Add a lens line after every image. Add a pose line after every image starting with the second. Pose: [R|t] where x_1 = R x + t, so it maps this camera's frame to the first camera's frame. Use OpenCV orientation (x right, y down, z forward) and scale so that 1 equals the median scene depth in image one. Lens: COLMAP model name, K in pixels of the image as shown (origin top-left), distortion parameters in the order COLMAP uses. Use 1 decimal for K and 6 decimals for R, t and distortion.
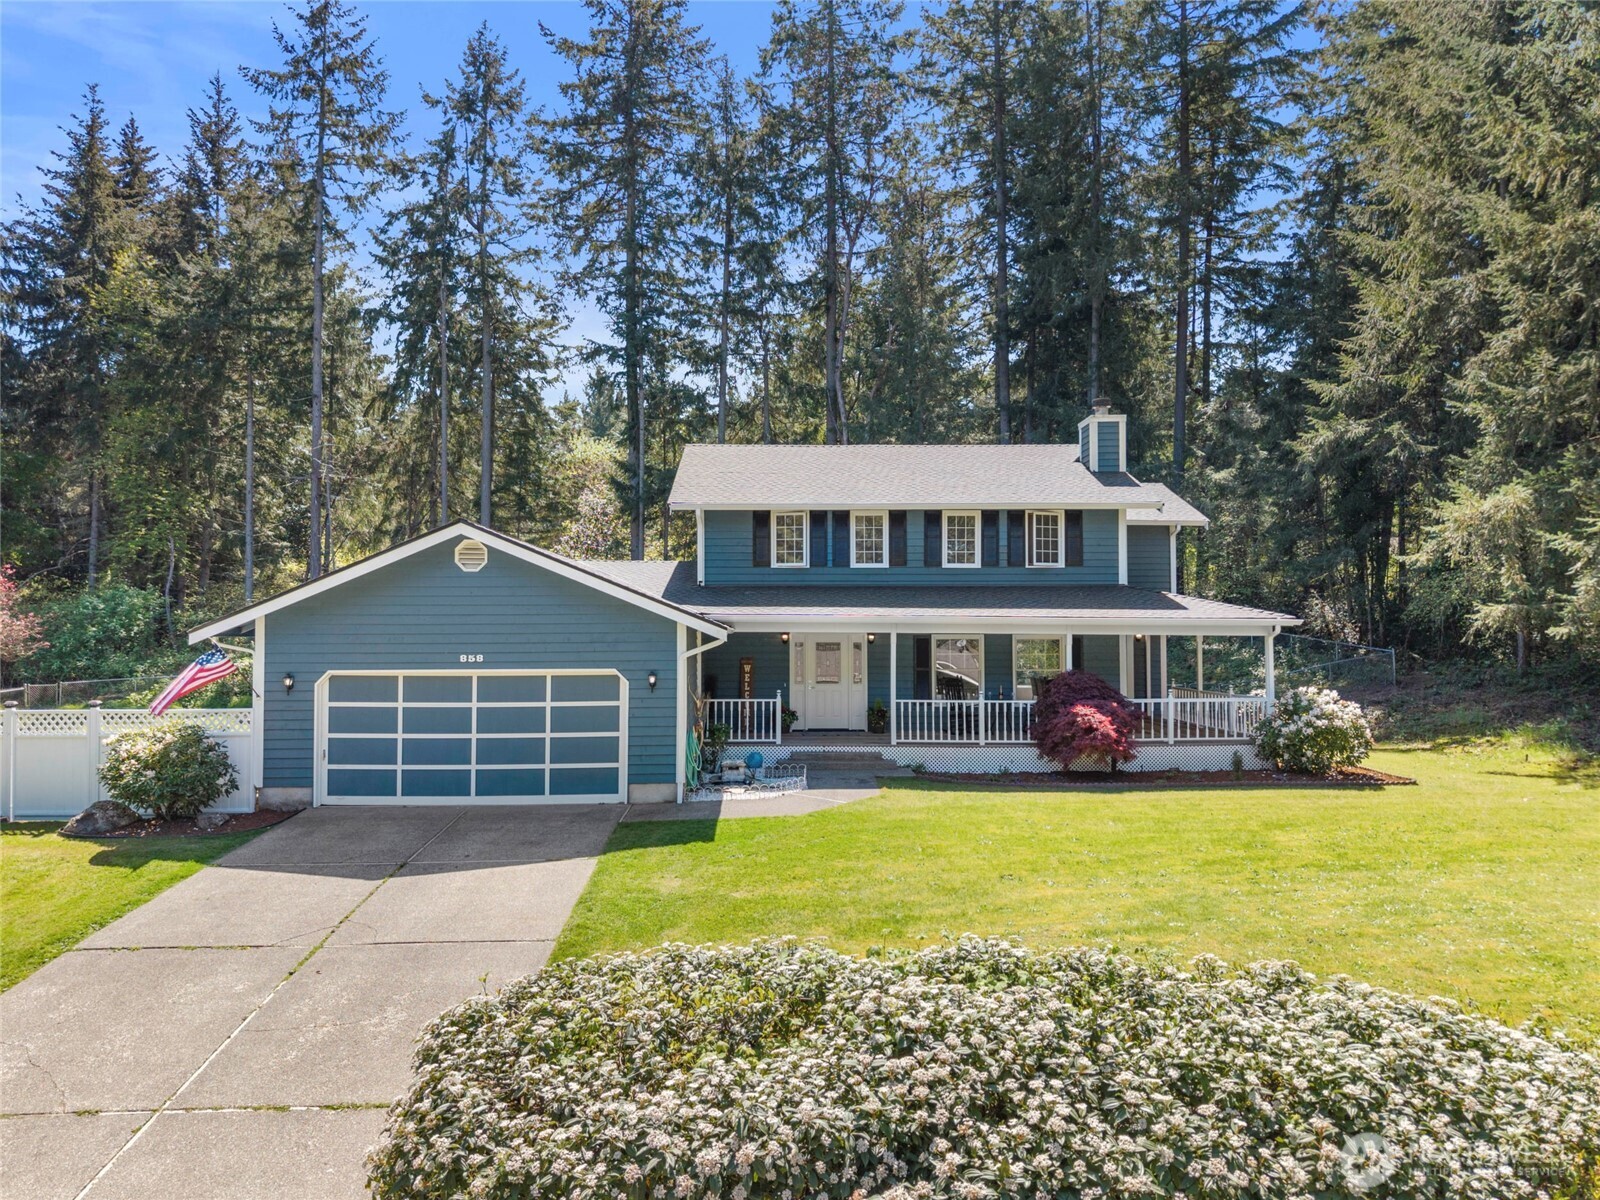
lens RADIAL K [[1073.7, 0, 800.0], [0, 1073.7, 600.0], [0, 0, 1]] dist [0.001709, 0.003090]
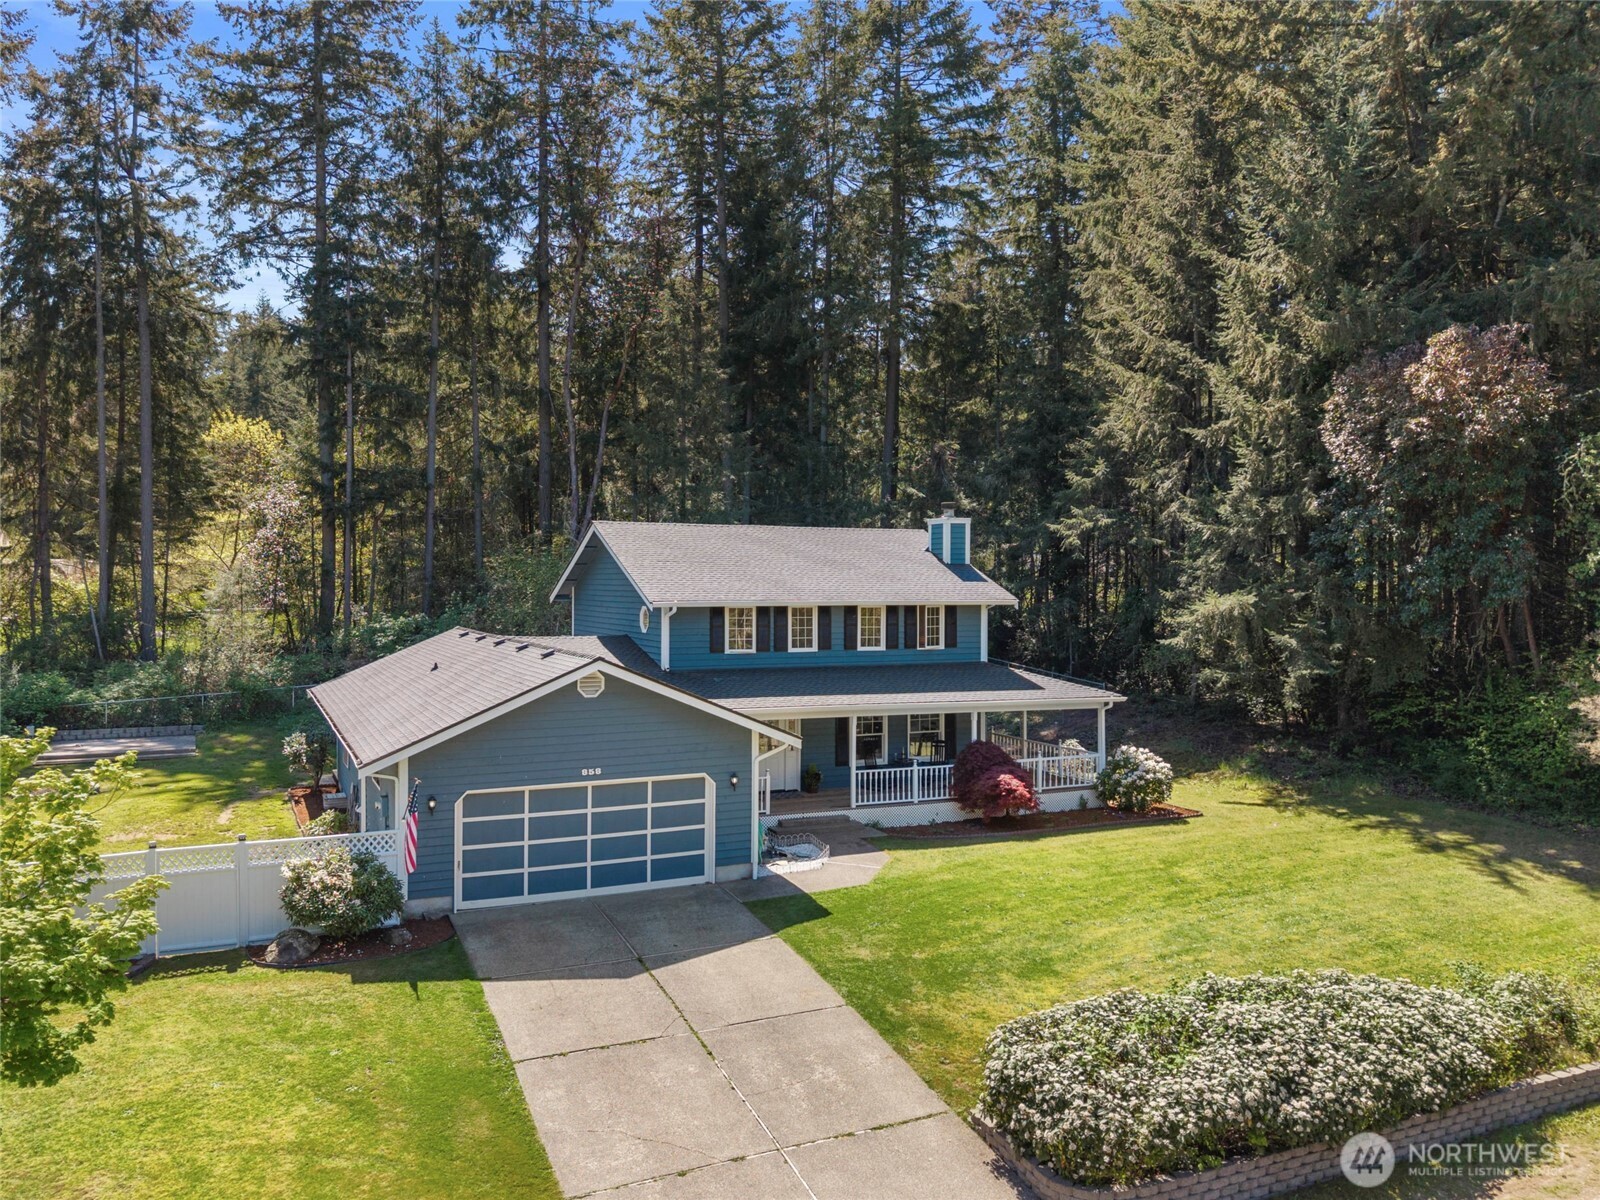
lens RADIAL K [[1195.9, 0, 800.0], [0, 1195.9, 600.0], [0, 0, 1]] dist [0.040709, -0.053786]
pose [[0.919297, 0.000288, 0.393565, -0.518254], [-0.017332, 0.999059, 0.039755, -0.160055], [-0.393183, -0.043368, 0.918437, -0.236633]]
